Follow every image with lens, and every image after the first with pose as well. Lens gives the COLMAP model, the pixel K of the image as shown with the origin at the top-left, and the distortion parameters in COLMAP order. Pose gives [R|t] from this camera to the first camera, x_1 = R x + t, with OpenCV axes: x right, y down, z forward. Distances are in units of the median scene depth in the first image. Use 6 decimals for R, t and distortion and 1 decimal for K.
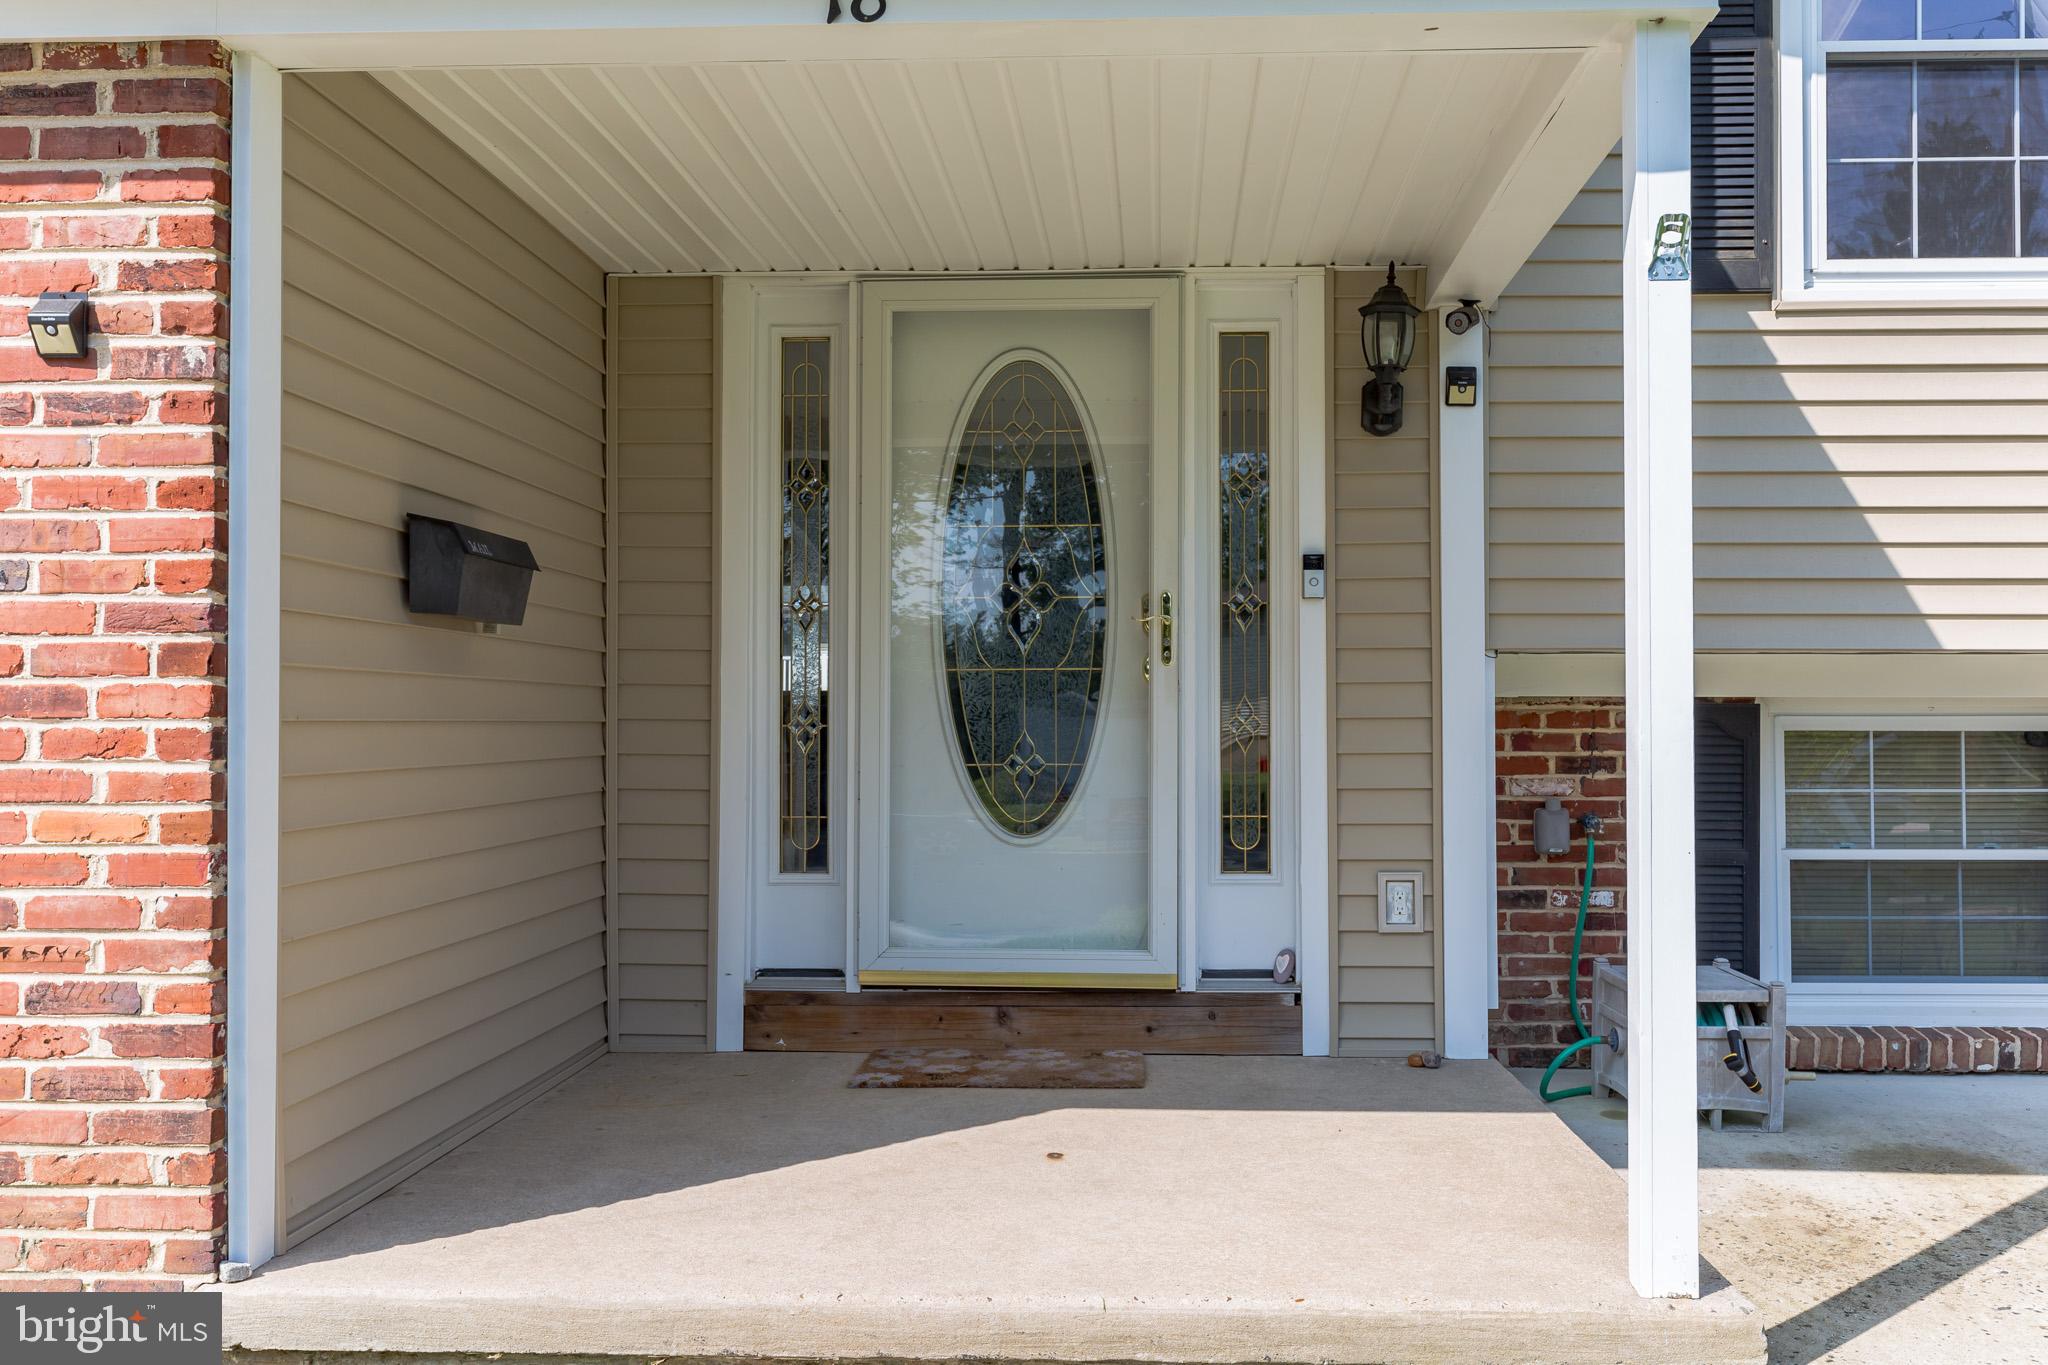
lens RADIAL K [[1799.5, 0, 1029.6], [0, 1799.5, 689.5], [0, 0, 1]] dist [-0.002849, 0.004413]
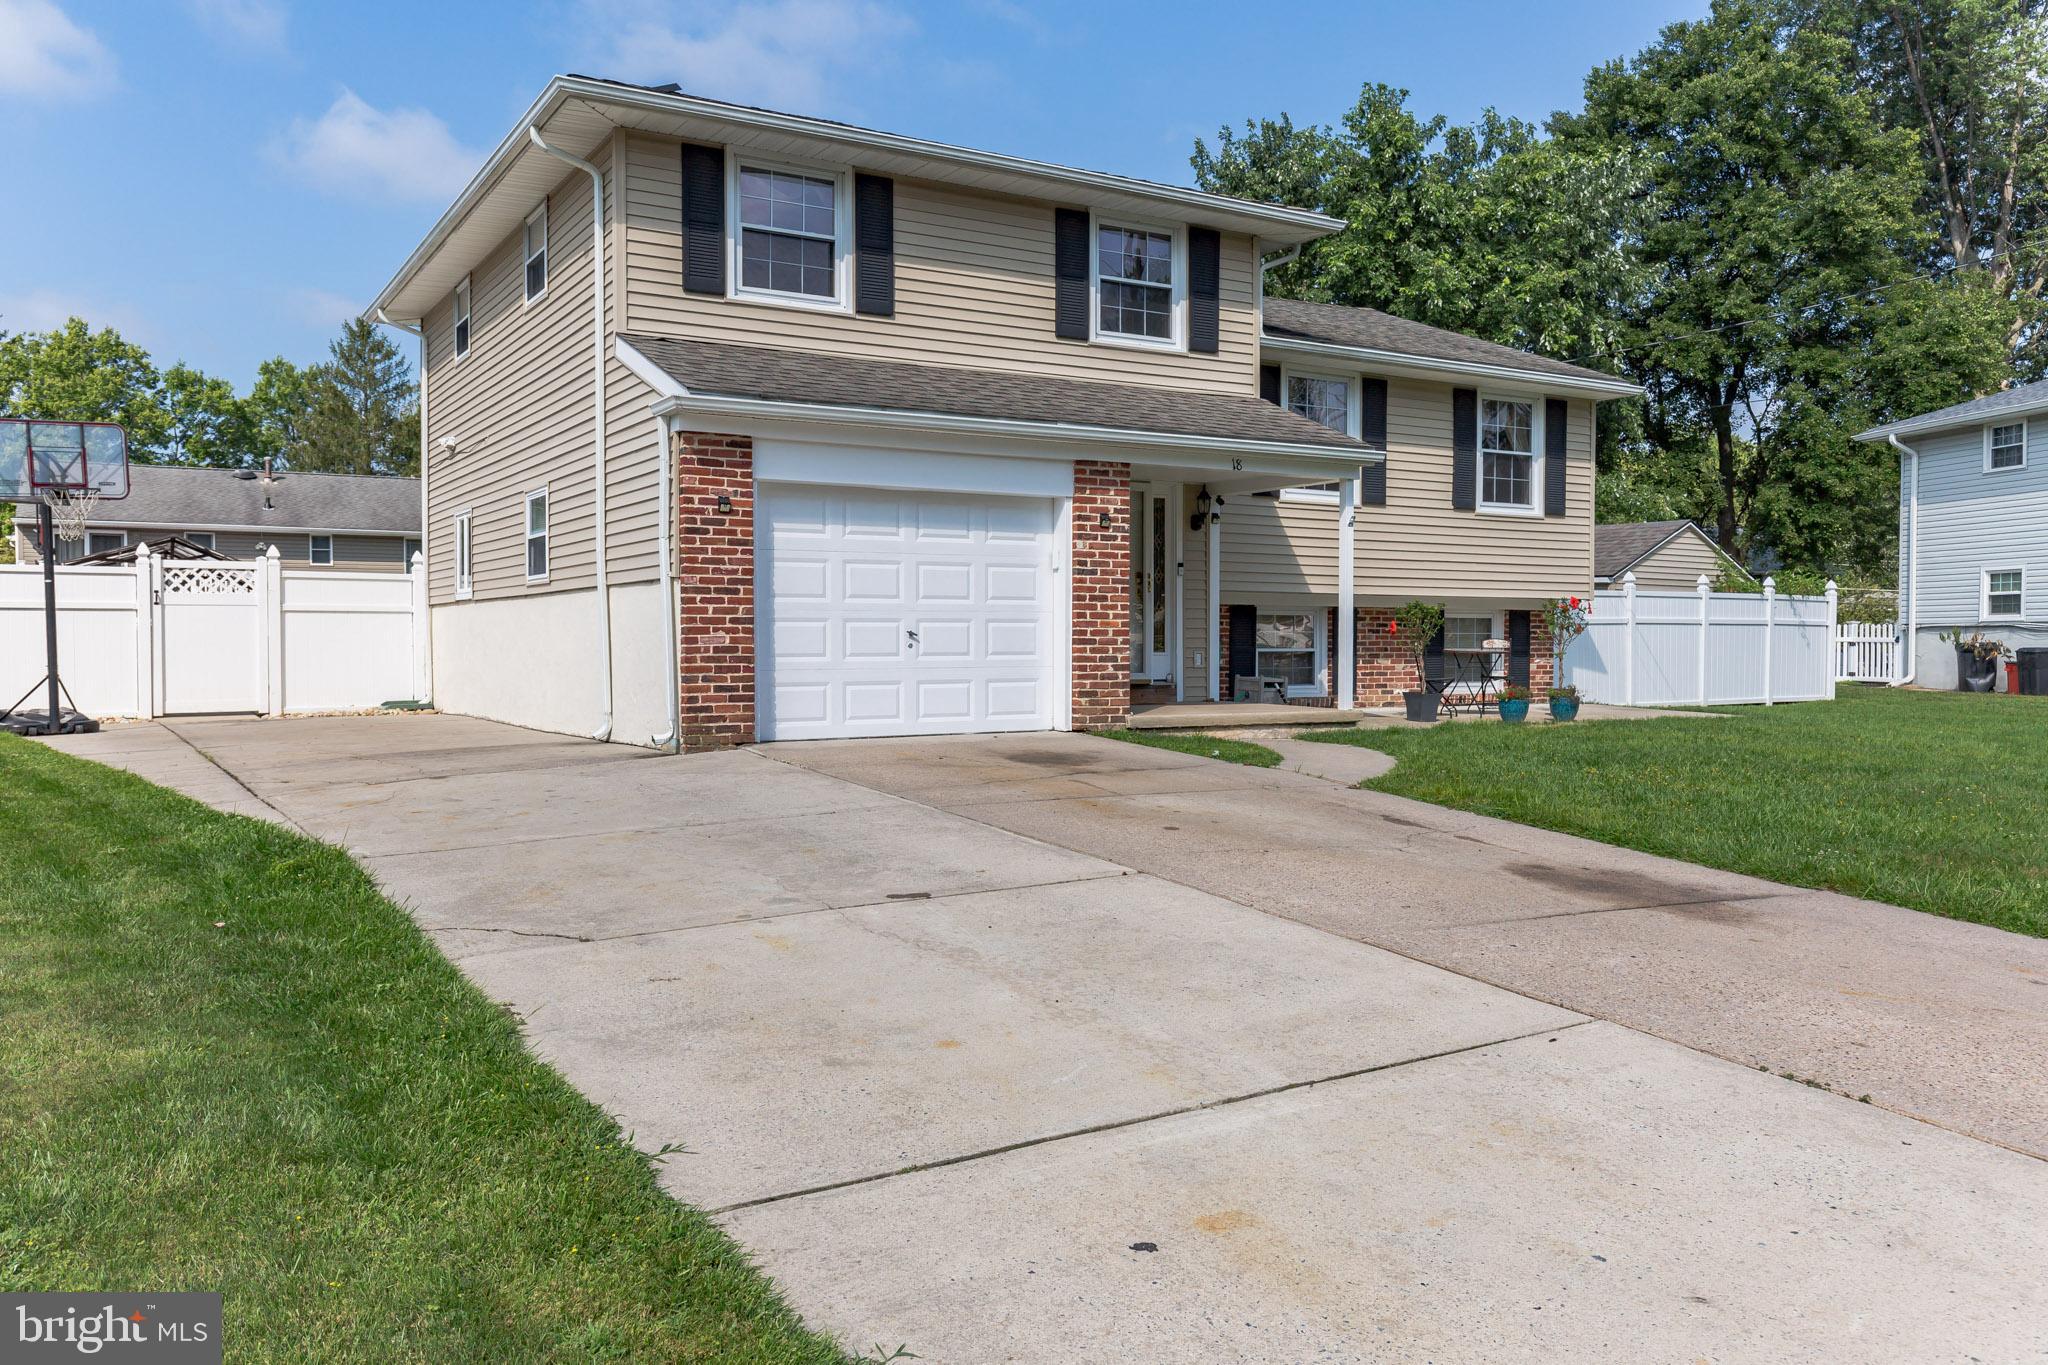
lens RADIAL K [[1539.8, 0, 1024.4], [0, 1539.8, 677.5], [0, 0, 1]] dist [-0.000678, -0.000001]
pose [[0.839072, -0.013066, 0.543863, -2.969431], [-0.009373, 0.999216, 0.038467, 0.063258], [-0.543940, -0.037374, 0.838292, -2.367427]]
